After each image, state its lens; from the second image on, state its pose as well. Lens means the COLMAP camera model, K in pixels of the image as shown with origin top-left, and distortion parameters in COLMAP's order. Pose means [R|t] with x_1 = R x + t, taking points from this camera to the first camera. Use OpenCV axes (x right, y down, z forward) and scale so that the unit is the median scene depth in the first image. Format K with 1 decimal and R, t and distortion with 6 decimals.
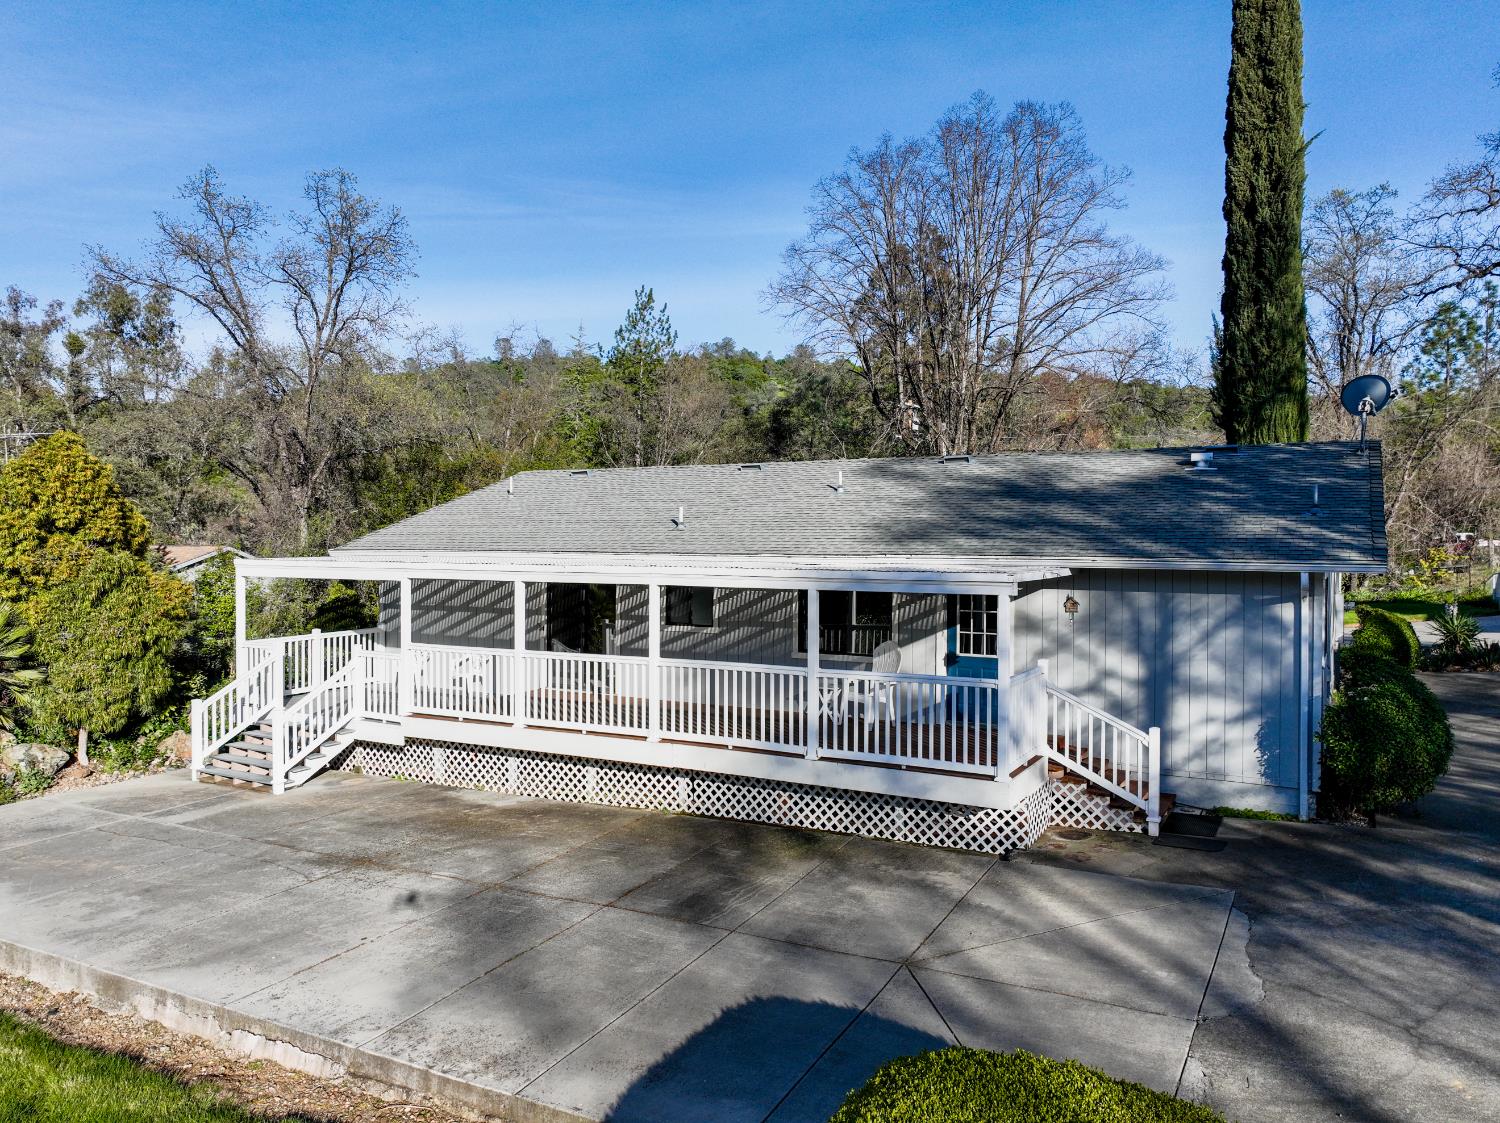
lens RADIAL K [[1060.5, 0, 747.4], [0, 1060.5, 560.7], [0, 0, 1]] dist [-0.003539, 0.022498]
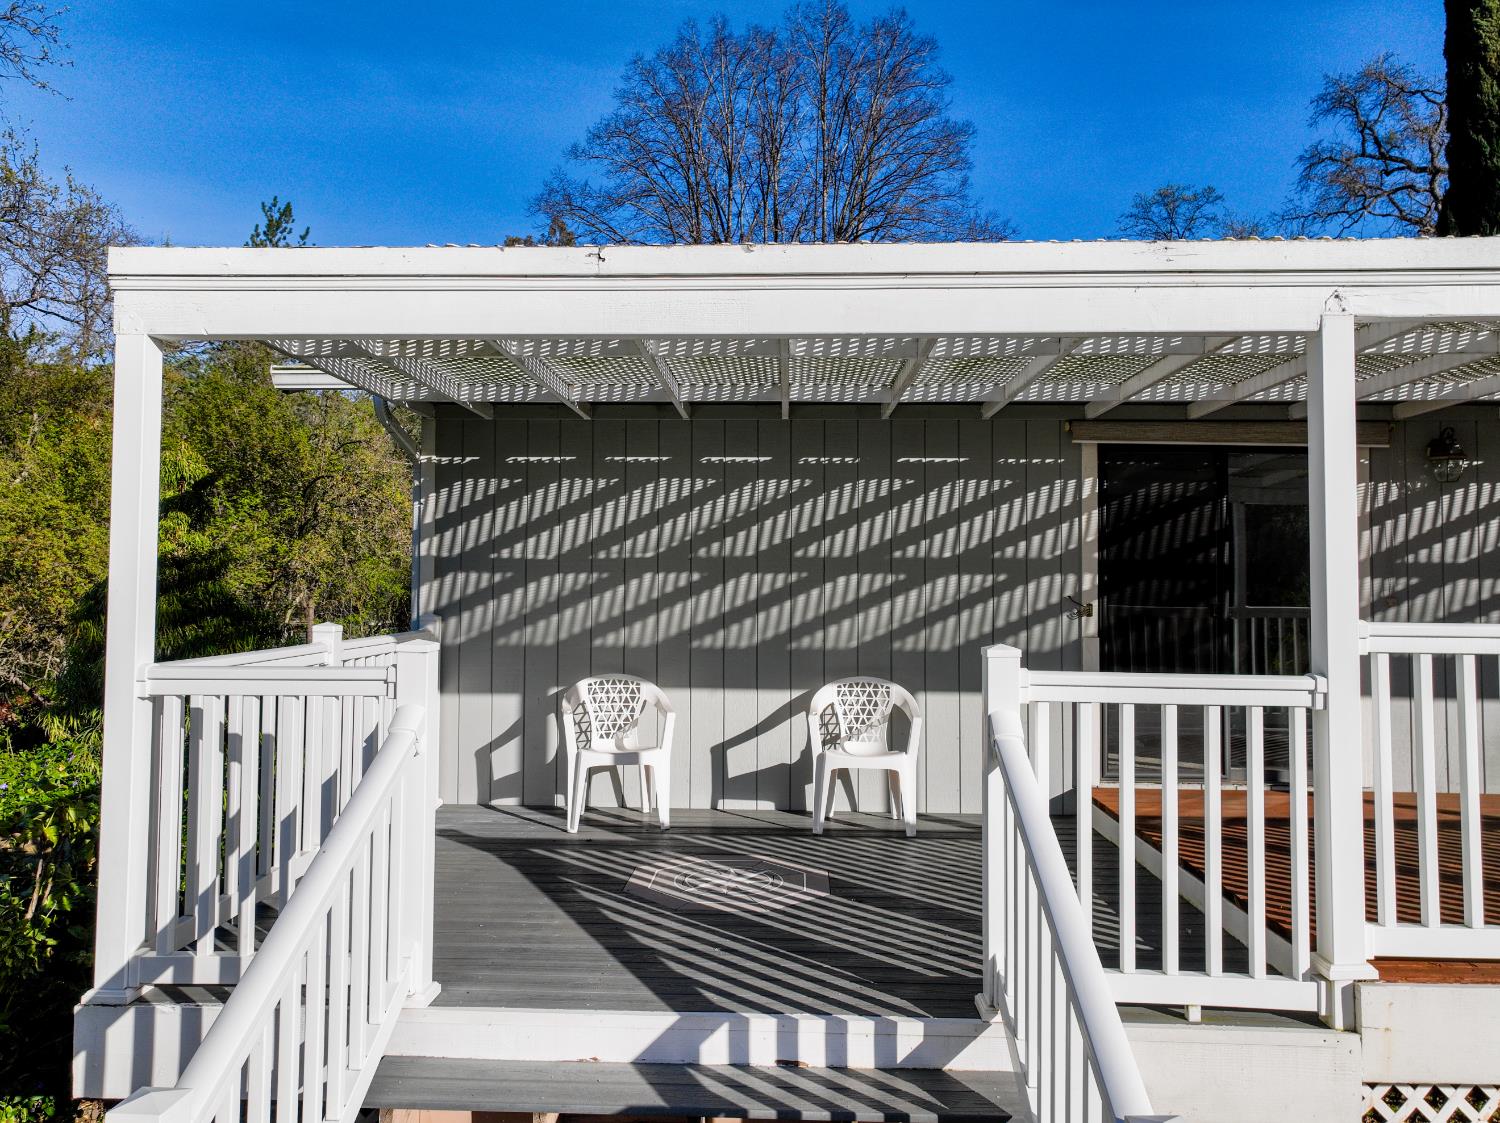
lens RADIAL K [[1060.5, 0, 740.1], [0, 1060.5, 554.4], [0, 0, 1]] dist [-0.003539, 0.022498]
pose [[0.890282, 0.023172, 0.454820, -0.500115], [0.000772, 0.998627, -0.052387, 0.070289], [-0.455409, 0.046990, 0.889041, 0.823026]]
